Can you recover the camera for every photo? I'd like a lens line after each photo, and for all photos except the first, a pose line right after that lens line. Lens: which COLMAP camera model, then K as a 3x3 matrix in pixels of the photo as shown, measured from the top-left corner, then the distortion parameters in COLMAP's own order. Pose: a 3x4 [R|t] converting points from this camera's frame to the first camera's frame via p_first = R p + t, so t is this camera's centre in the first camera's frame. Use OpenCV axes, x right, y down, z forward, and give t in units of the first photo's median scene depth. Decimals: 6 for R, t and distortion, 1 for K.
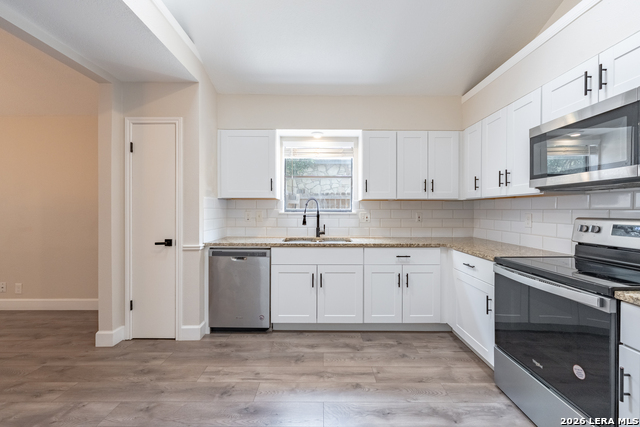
lens RADIAL K [[265.8, 0, 330.3], [0, 265.8, 212.7], [0, 0, 1]] dist [-0.000494, -0.000027]
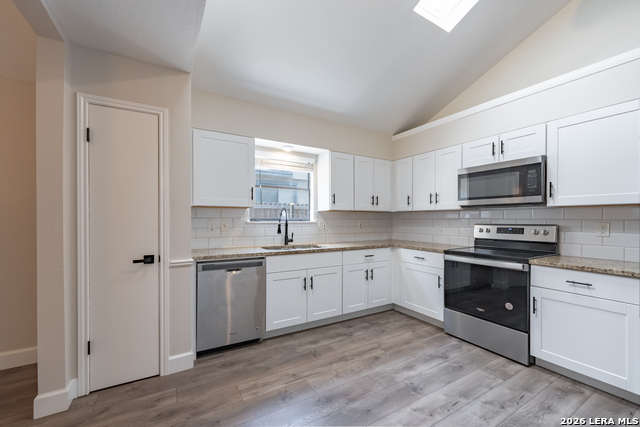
lens RADIAL K [[259.8, 0, 323.4], [0, 259.8, 221.1], [0, 0, 1]] dist [-0.000815, -0.000280]
pose [[0.861057, -0.003244, 0.508498, -0.553584], [0.003846, 0.999993, -0.000133, -0.002404], [-0.508494, 0.002071, 0.861063, 0.043155]]
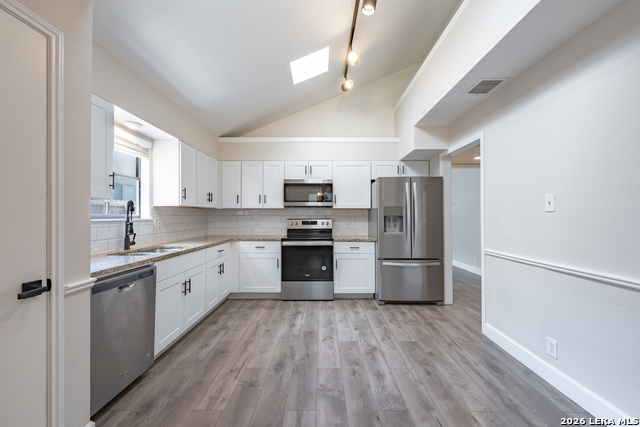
lens RADIAL K [[263.1, 0, 320.0], [0, 263.1, 213.5], [0, 0, 1]] dist [-0.001106, -0.000444]
pose [[0.003157, 0.007627, 0.999966, -1.054231], [0.008856, 0.999931, -0.007655, -0.007447], [-0.999956, 0.008880, 0.003089, 0.509197]]
